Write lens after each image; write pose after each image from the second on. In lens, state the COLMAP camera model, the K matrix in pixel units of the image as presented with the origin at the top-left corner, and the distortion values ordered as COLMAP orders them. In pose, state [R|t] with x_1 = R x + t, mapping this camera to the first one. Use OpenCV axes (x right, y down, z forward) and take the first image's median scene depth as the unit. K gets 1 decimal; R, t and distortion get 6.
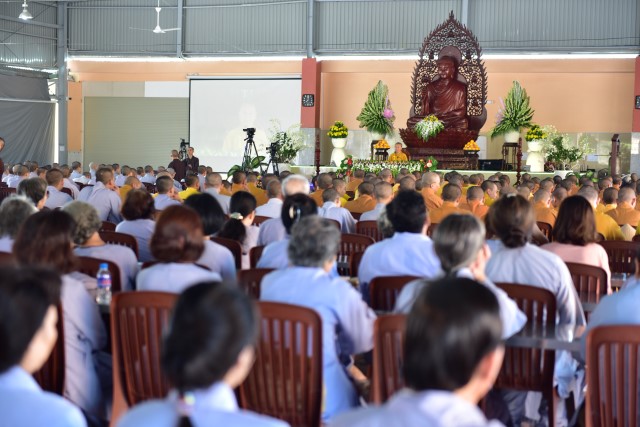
lens RADIAL K [[1362.1, 0, 320.1], [0, 1362.1, 213.5], [0, 0, 1]] dist [0.126543, 0.000000]
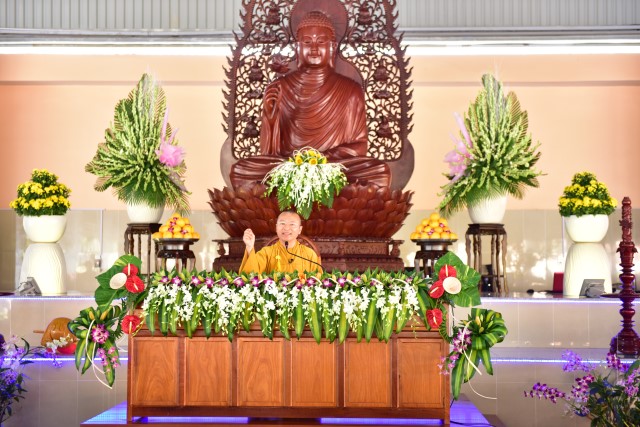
lens RADIAL K [[1091.7, 0, 321.5], [0, 1091.7, 213.3], [0, 0, 1]] dist [0.186230, 0.000000]
pose [[0.946952, -0.002482, 0.321367, -0.010880], [0.032544, 0.995570, -0.088208, -0.027389], [-0.319724, 0.093987, 0.942838, 0.698125]]
